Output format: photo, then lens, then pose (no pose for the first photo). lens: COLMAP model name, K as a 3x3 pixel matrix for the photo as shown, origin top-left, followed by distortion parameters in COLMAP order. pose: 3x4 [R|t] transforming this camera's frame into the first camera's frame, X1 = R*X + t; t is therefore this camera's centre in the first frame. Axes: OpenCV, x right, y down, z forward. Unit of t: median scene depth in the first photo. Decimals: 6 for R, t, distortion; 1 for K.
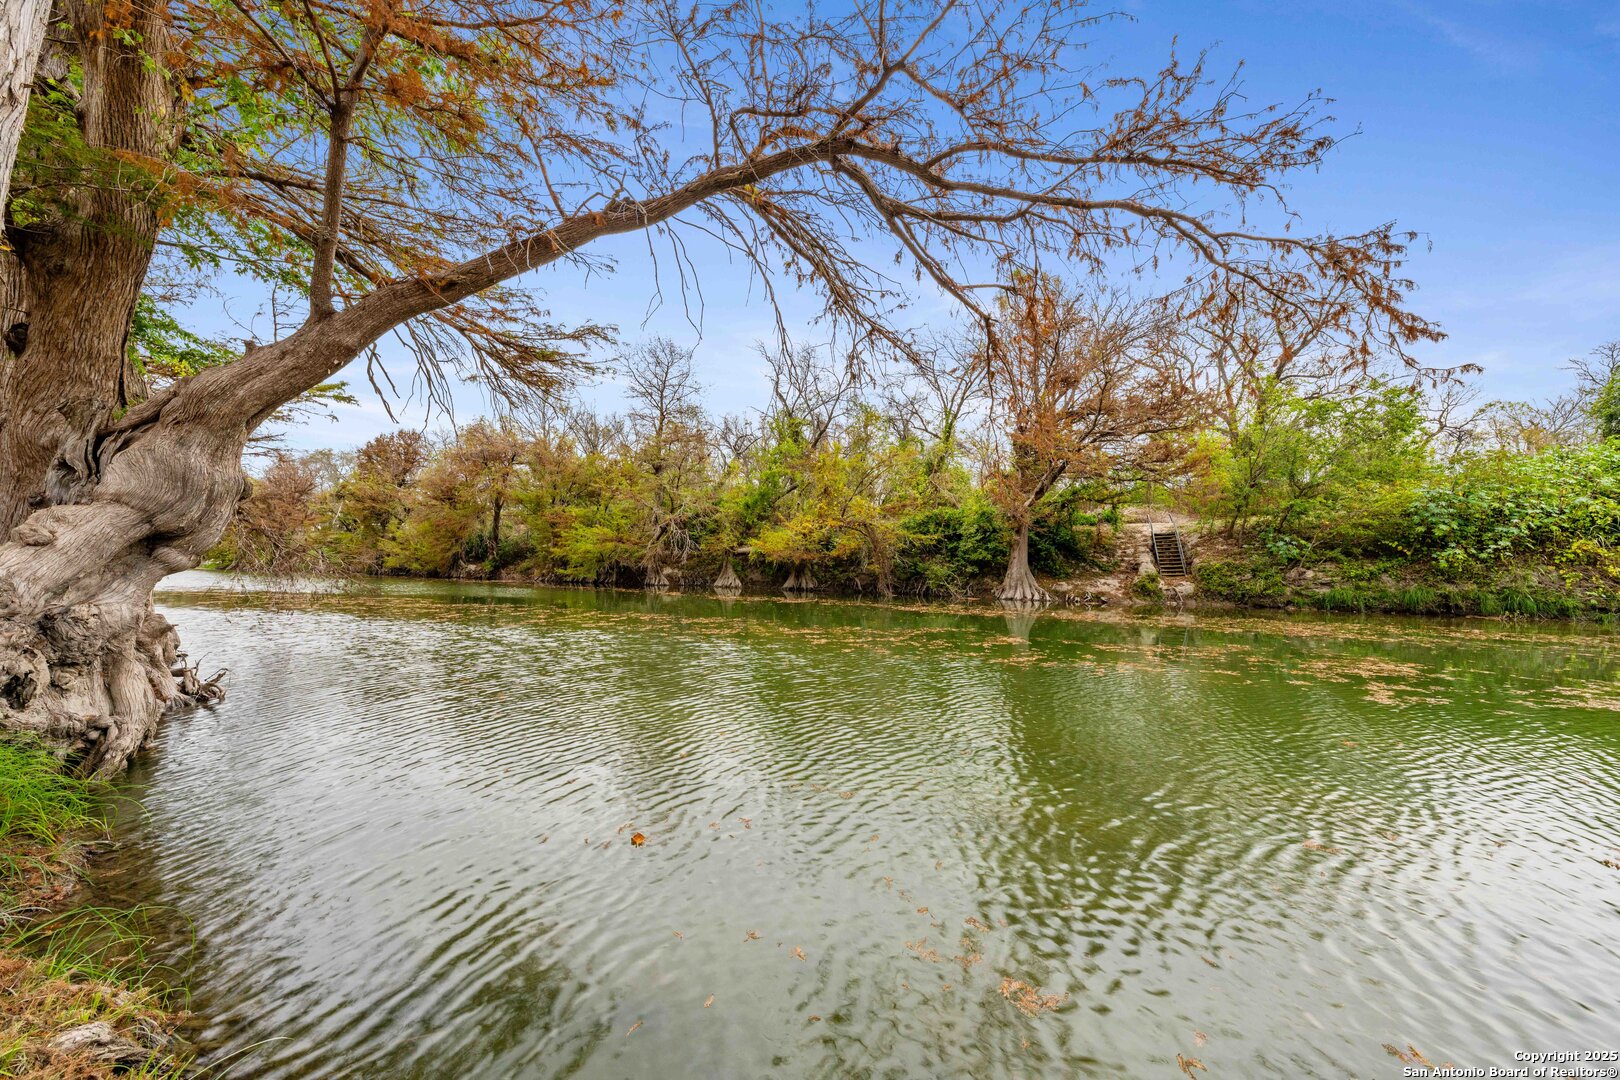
lens RADIAL K [[556.3, 0, 812.4], [0, 556.3, 534.0], [0, 0, 1]] dist [-0.000079, 0.000265]
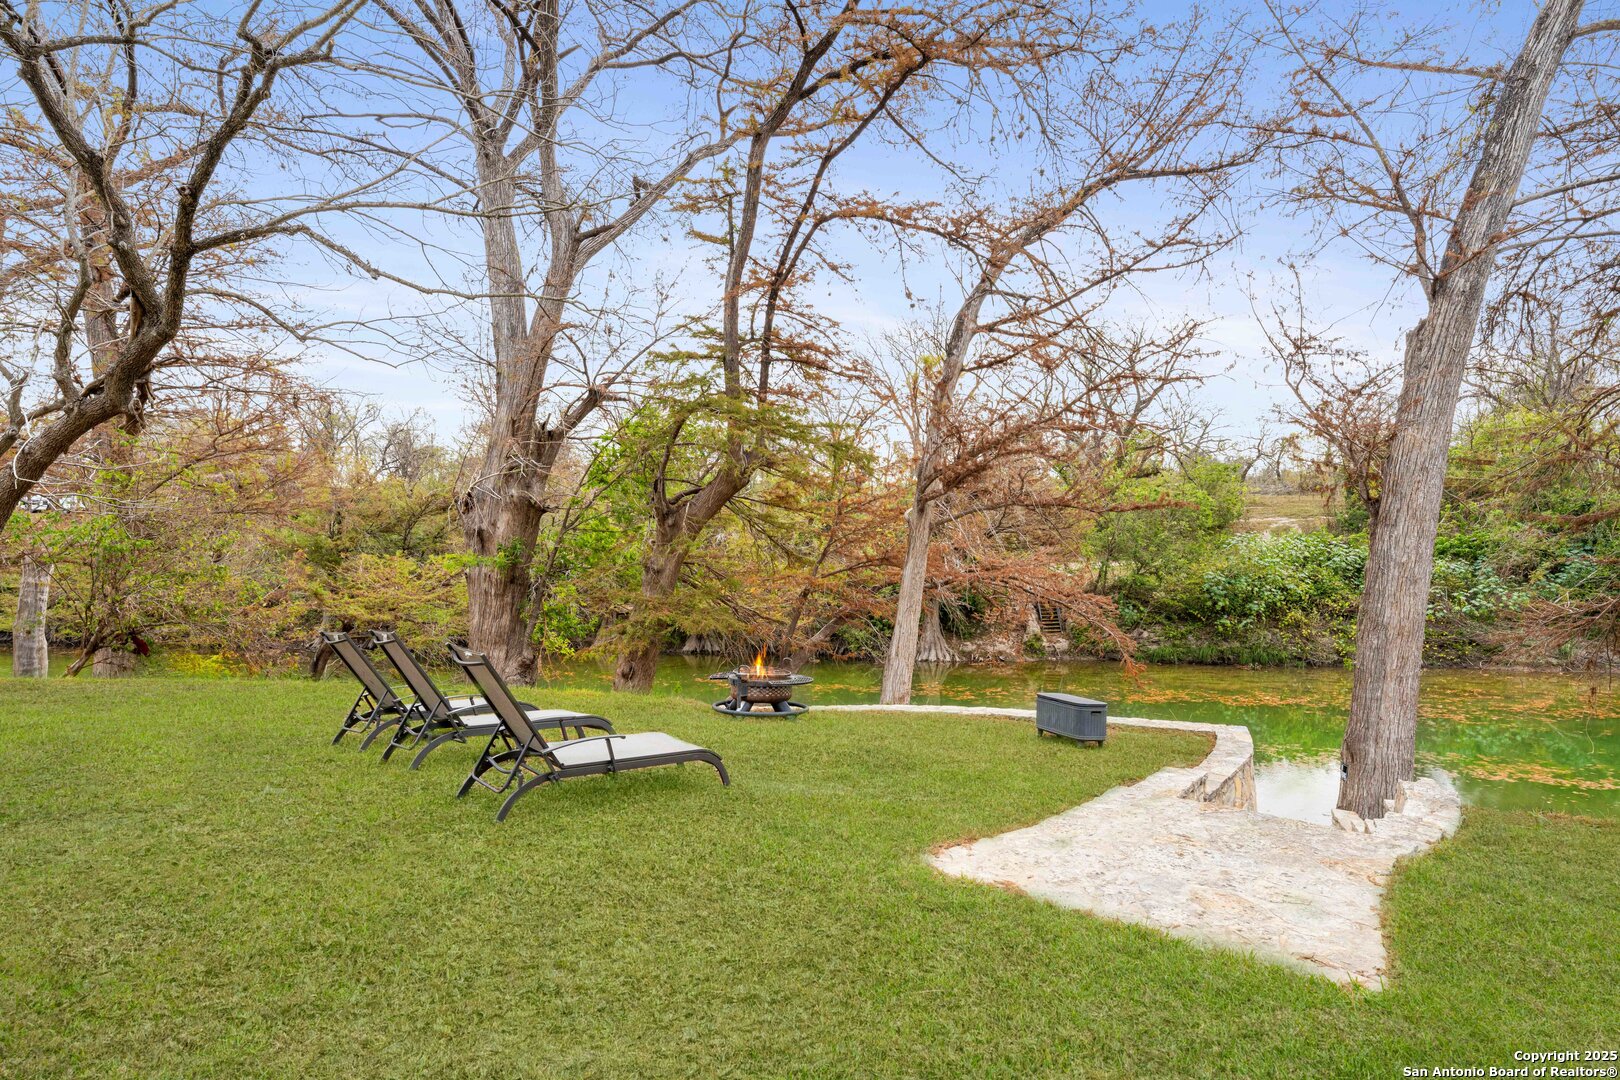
lens RADIAL K [[826.5, 0, 810.0], [0, 826.5, 540.0], [0, 0, 1]] dist [0.003402, -0.000396]
pose [[0.951758, -0.025562, 0.305784, -0.426222], [0.009922, 0.998567, 0.052594, -0.250996], [-0.306690, -0.047023, 0.950647, -0.571523]]
